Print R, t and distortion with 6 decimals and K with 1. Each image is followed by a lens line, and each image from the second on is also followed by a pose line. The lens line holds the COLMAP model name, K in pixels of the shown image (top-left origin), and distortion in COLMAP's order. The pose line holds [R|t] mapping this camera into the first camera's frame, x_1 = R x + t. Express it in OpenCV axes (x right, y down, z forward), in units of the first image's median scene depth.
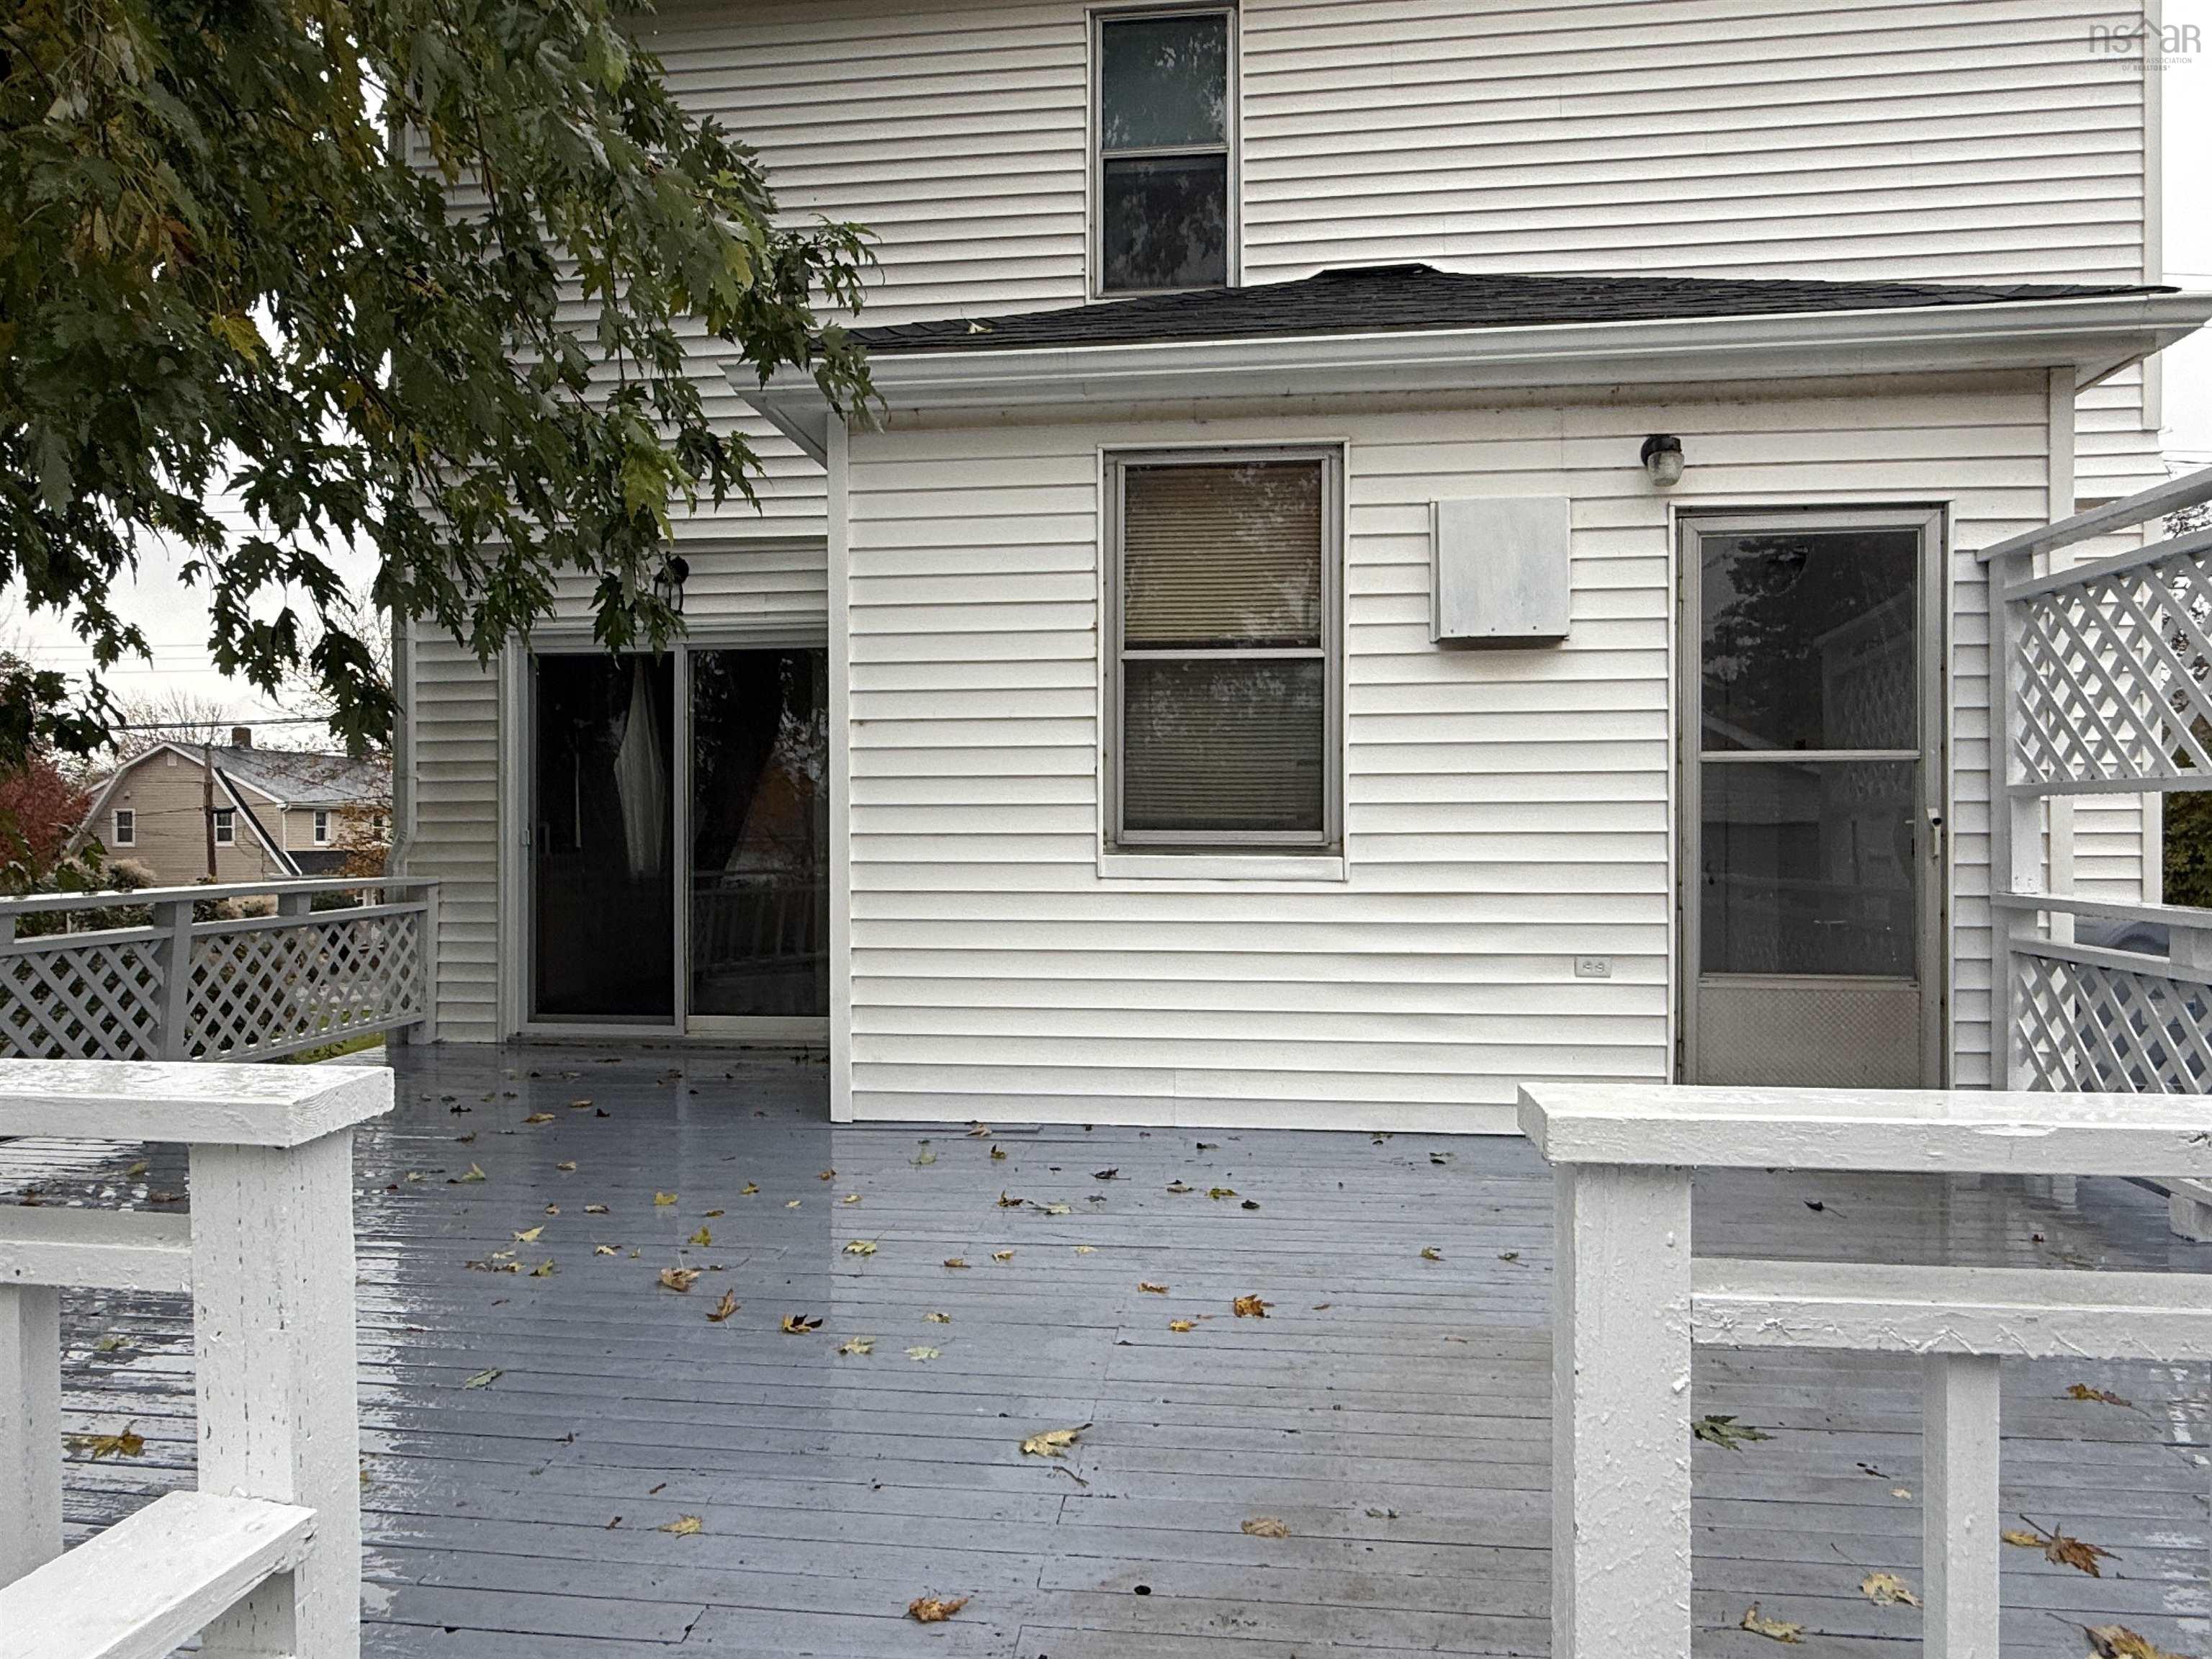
lens RADIAL K [[1356.7, 0, 1103.1], [0, 1356.7, 830.8], [0, 0, 1]] dist [0.006202, 0.004859]
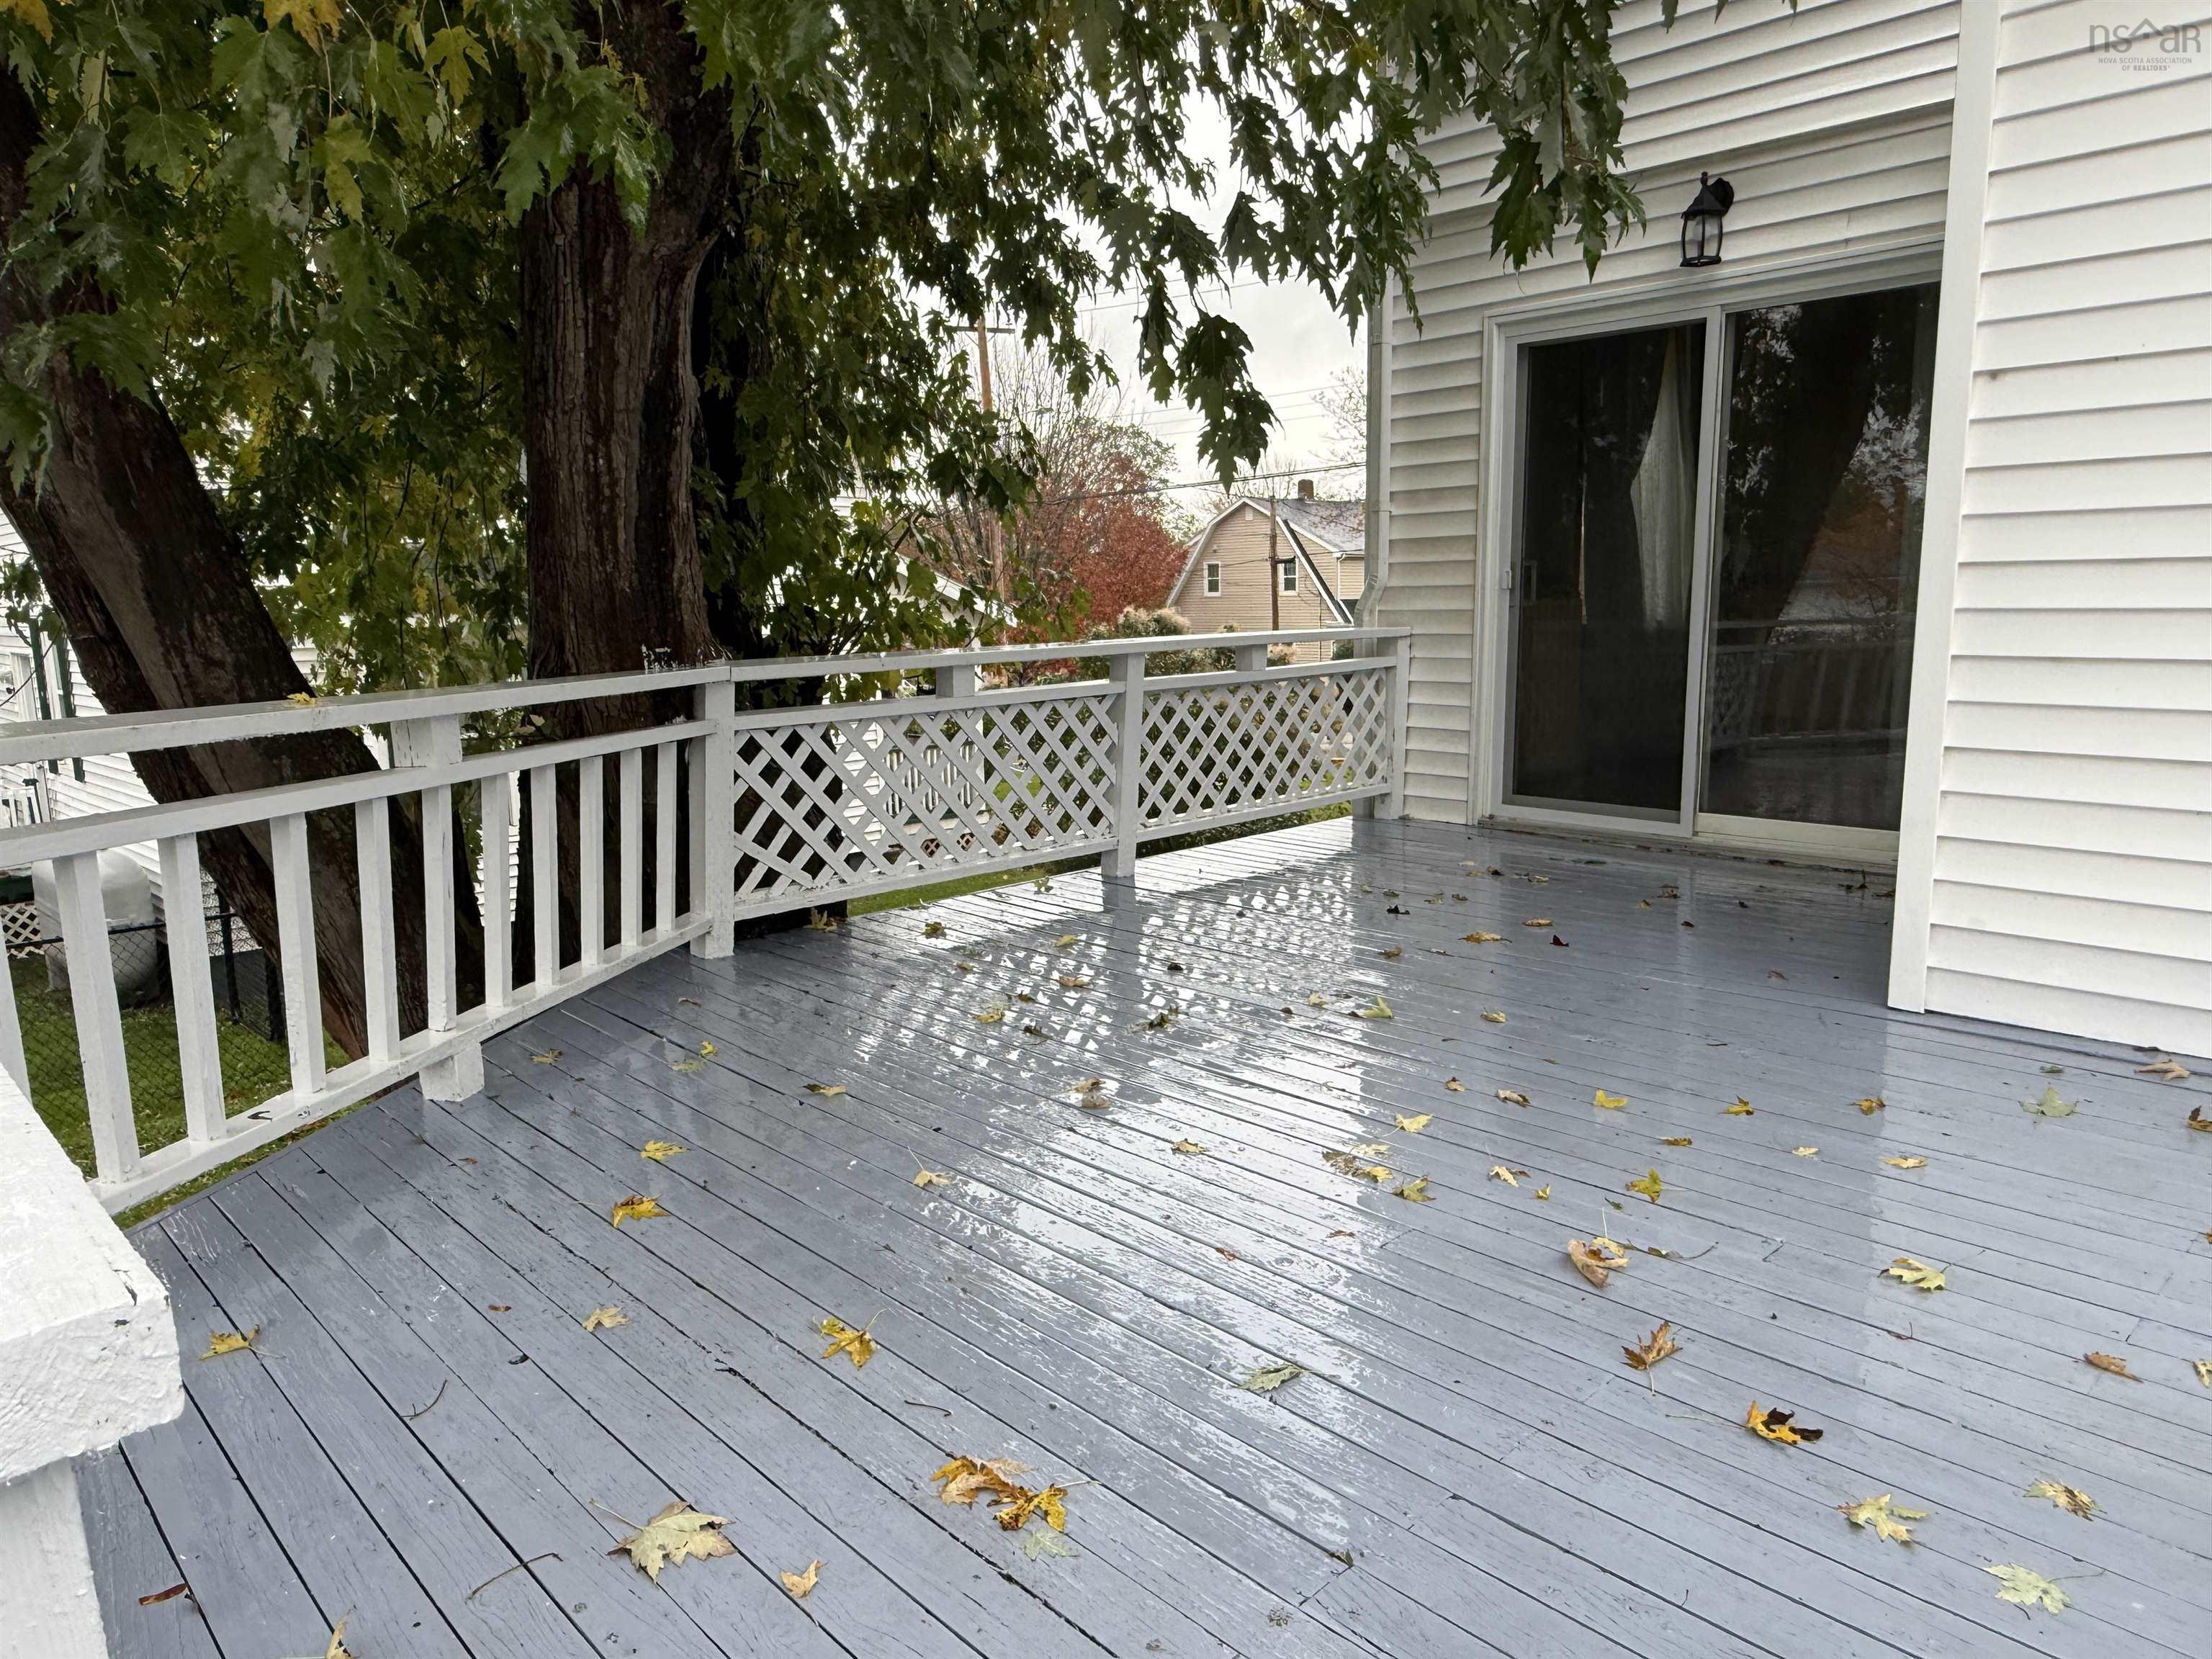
lens RADIAL K [[1478.2, 0, 1095.0], [0, 1478.2, 840.2], [0, 0, 1]] dist [0.001842, -0.001802]
pose [[0.759175, 0.096884, -0.643636, -0.028156], [0.018551, 0.985237, 0.170186, 0.004080], [0.650622, -0.141141, 0.746170, 0.164952]]
